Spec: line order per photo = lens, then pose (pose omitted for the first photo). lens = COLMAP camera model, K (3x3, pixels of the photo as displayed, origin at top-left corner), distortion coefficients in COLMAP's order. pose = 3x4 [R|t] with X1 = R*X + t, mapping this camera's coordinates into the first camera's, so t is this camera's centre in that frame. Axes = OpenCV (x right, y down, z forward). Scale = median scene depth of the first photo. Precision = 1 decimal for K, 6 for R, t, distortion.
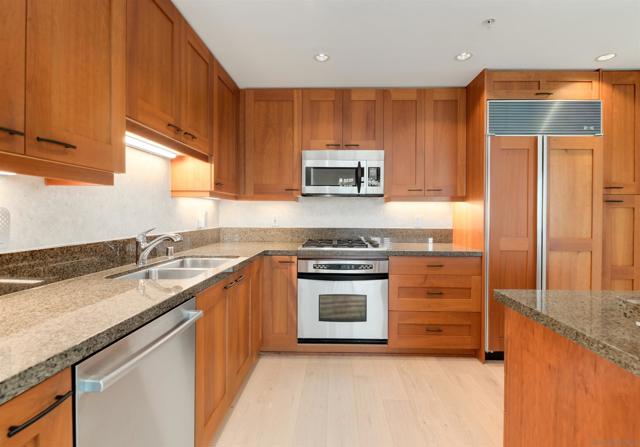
lens RADIAL K [[294.5, 0, 340.5], [0, 294.5, 214.9], [0, 0, 1]] dist [-0.004717, -0.000436]
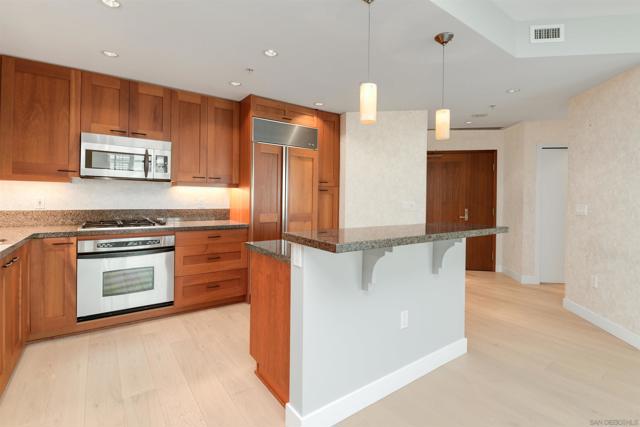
lens RADIAL K [[291.6, 0, 316.7], [0, 291.6, 198.2], [0, 0, 1]] dist [0.001193, -0.004480]
pose [[0.811029, 0.006323, 0.584972, -0.064874], [-0.006719, 0.999976, -0.001493, 0.001156], [-0.584968, -0.002719, 0.811052, -0.302865]]
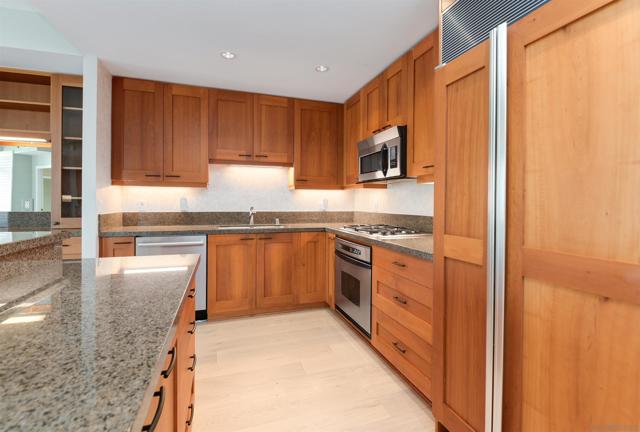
lens RADIAL K [[296.3, 0, 318.9], [0, 296.3, 206.1], [0, 0, 1]] dist [0.008820, -0.007375]
pose [[0.333098, 0.009461, -0.942845, 0.965952], [-0.008777, 0.999937, 0.006933, 0.014911], [0.942851, 0.005966, 0.333160, 0.527471]]
